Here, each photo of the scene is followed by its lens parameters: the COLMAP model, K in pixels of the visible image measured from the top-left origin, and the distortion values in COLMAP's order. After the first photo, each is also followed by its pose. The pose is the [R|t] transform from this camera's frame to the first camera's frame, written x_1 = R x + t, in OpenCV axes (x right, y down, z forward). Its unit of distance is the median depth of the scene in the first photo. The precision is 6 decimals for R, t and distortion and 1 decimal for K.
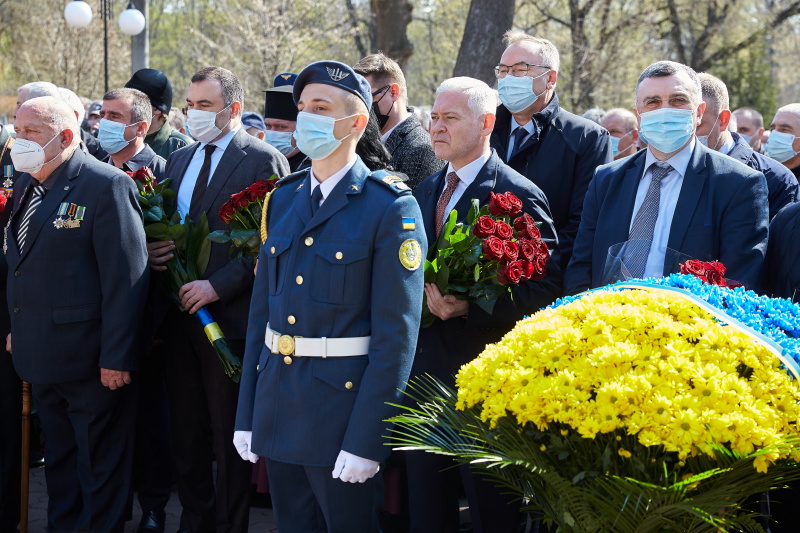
lens RADIAL K [[1345.5, 0, 400.0], [0, 1345.5, 266.5], [0, 0, 1]] dist [0.113746, -0.088802]
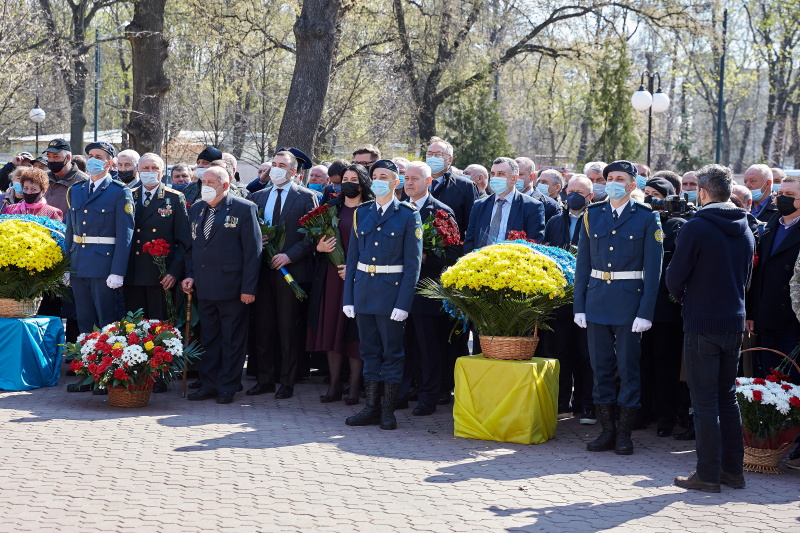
lens RADIAL K [[1532.4, 0, 401.1], [0, 1532.4, 286.2], [0, 0, 1]] dist [0.188222, -0.159496]
pose [[0.977918, -0.011585, 0.208670, -0.625553], [0.014675, 0.999804, -0.013266, 0.128228], [-0.208475, 0.016035, 0.977896, -1.842776]]
